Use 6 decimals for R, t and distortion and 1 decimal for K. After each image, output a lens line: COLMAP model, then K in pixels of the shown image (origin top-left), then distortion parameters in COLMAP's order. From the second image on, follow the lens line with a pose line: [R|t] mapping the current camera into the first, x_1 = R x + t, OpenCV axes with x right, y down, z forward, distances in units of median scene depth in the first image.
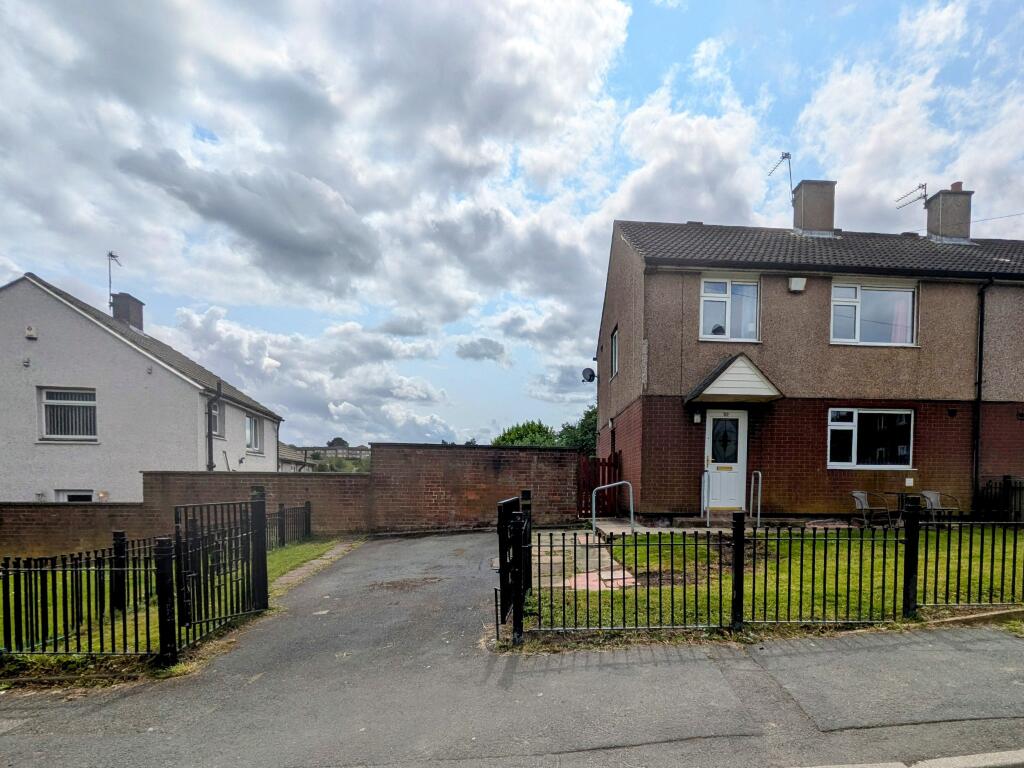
lens RADIAL K [[567.8, 0, 512.4], [0, 567.8, 513.2], [0, 0, 1]] dist [-0.000173, -0.003040]
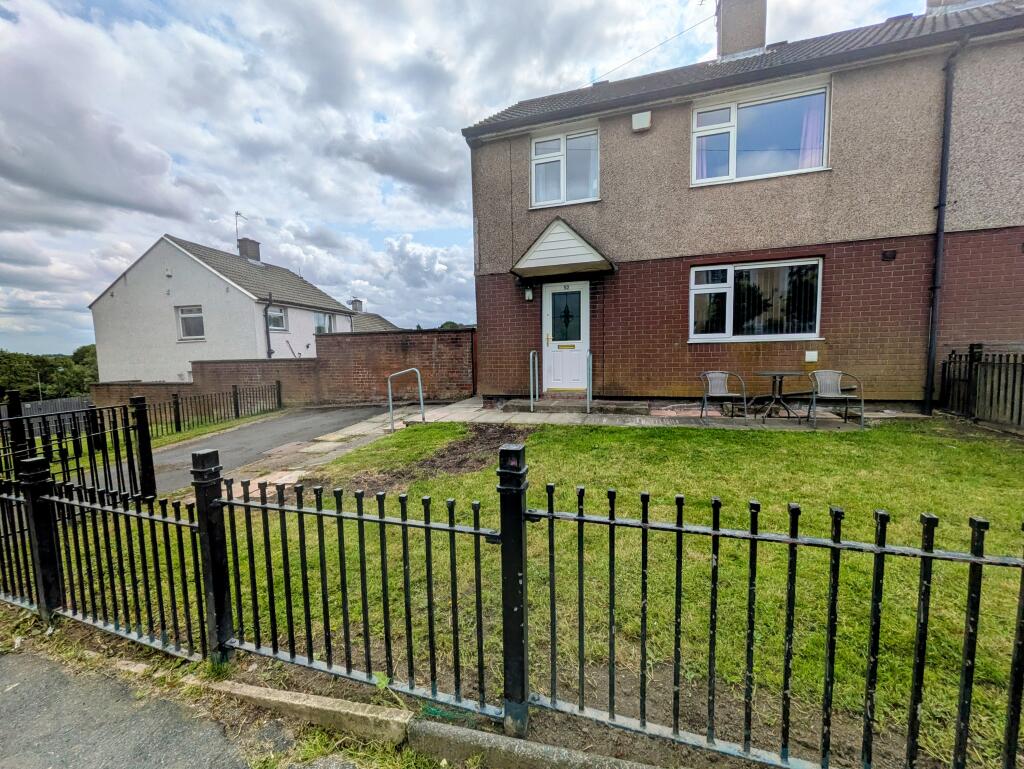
lens RADIAL K [[404.8, 0, 507.7], [0, 404.8, 385.9], [0, 0, 1]] dist [-0.000873, -0.000783]
pose [[0.925719, 0.001861, -0.378208, 0.502001], [0.019251, 0.998460, 0.052034, -0.048310], [0.377723, -0.055449, 0.924257, 0.331385]]
